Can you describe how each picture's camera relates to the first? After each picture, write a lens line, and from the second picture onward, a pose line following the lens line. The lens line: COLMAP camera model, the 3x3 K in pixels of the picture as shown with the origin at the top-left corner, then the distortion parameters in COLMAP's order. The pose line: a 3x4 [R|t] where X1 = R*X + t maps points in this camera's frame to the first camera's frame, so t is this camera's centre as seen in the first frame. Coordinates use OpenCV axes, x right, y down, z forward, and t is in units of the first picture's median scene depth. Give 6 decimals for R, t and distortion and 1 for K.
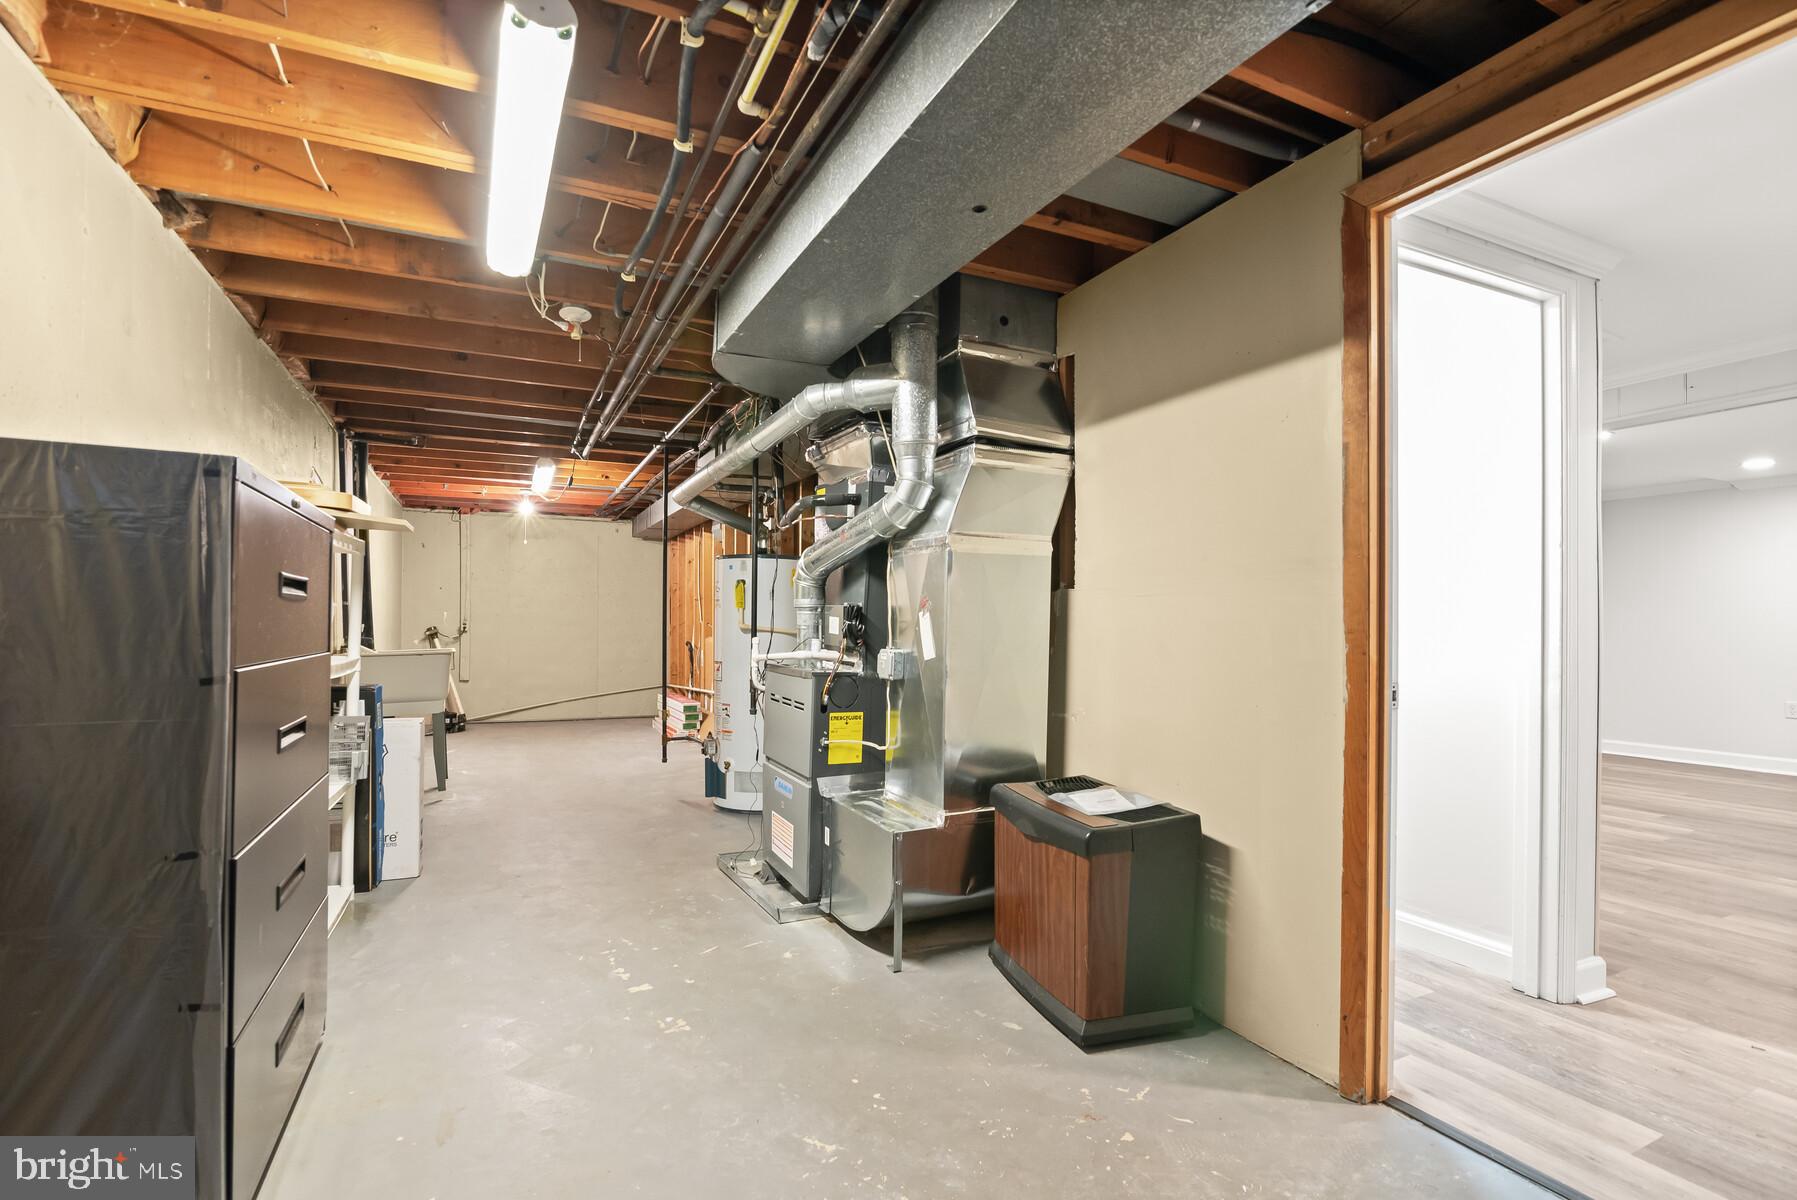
lens RADIAL K [[844.3, 0, 897.7], [0, 844.3, 609.5], [0, 0, 1]] dist [-0.012939, 0.000374]
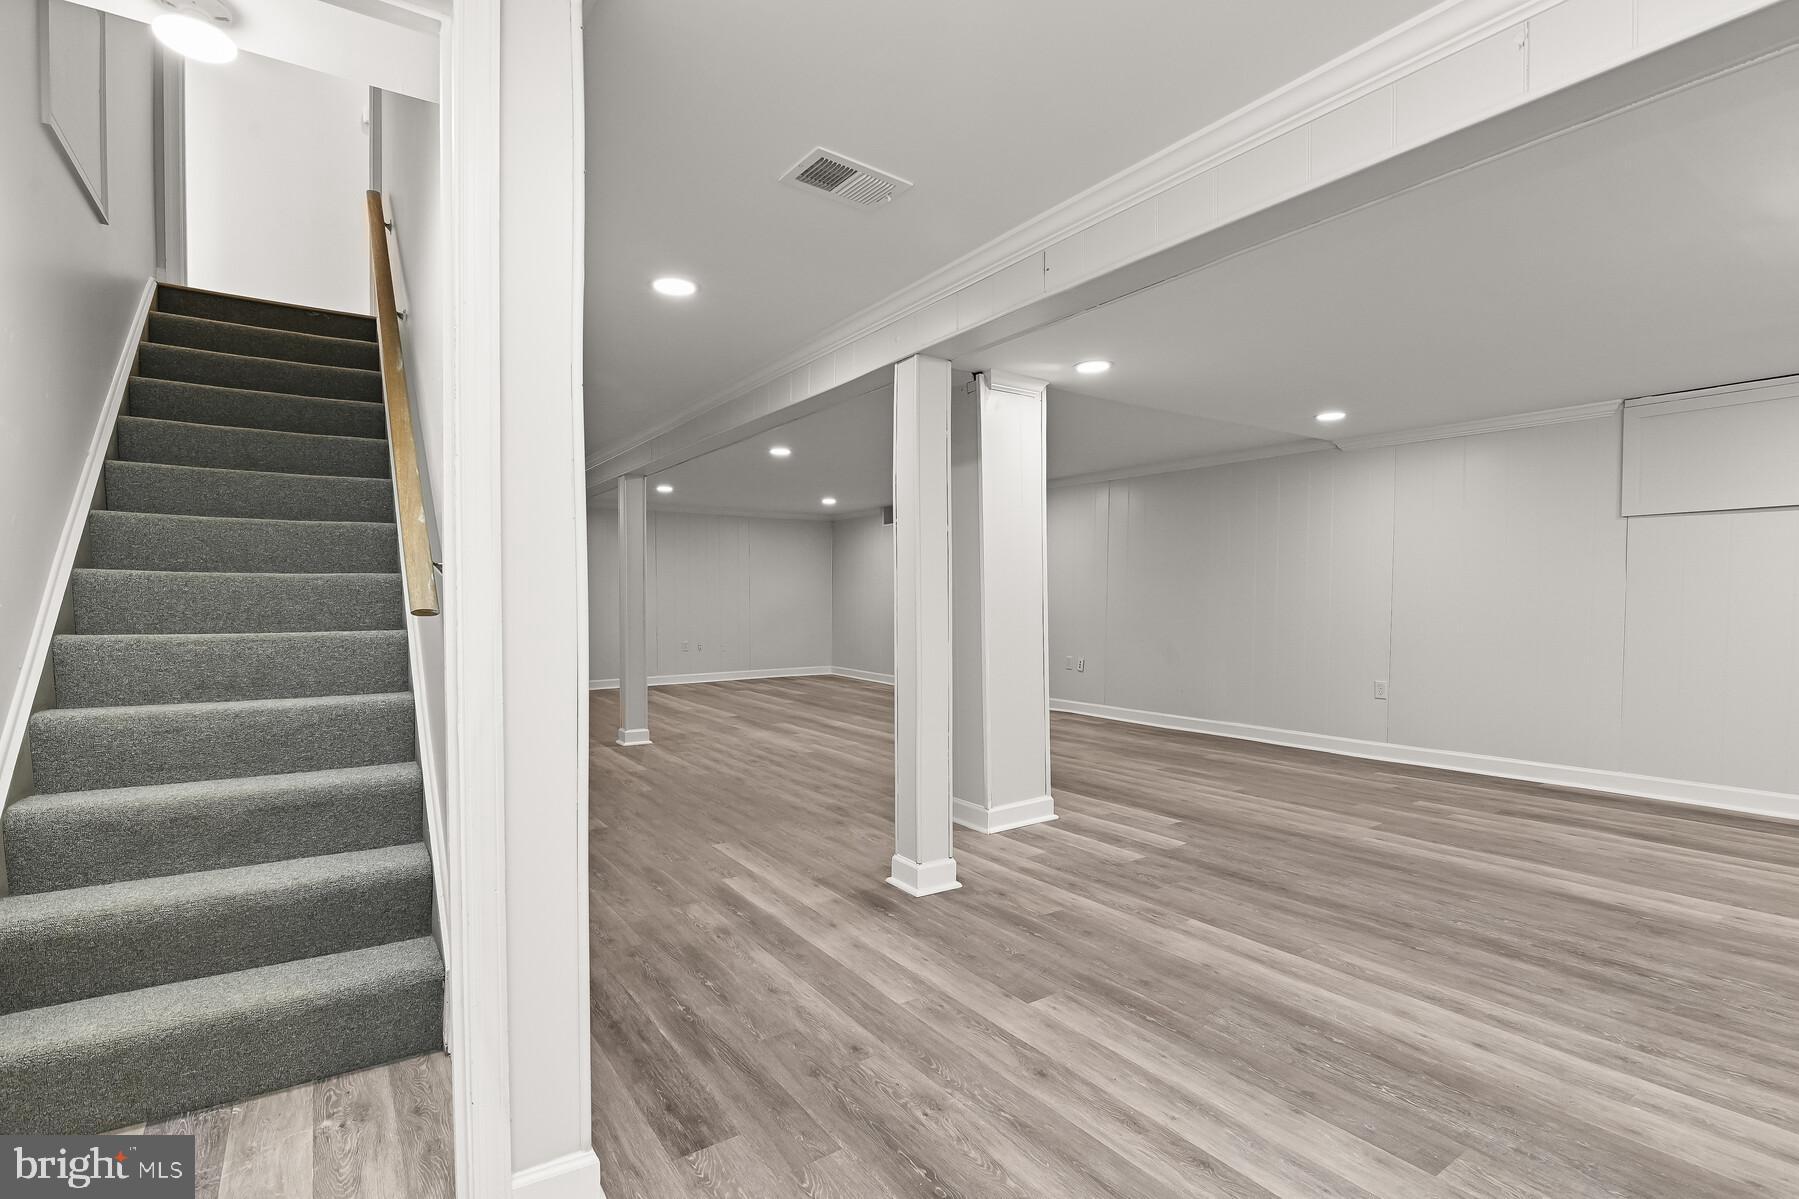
lens RADIAL K [[845.3, 0, 900.7], [0, 845.3, 603.7], [0, 0, 1]] dist [-0.012939, 0.000374]
pose [[0.986698, -0.007965, 0.162371, 0.776973], [0.005328, 0.999847, 0.016668, 0.017375], [-0.162479, -0.015581, 0.986589, 0.316501]]
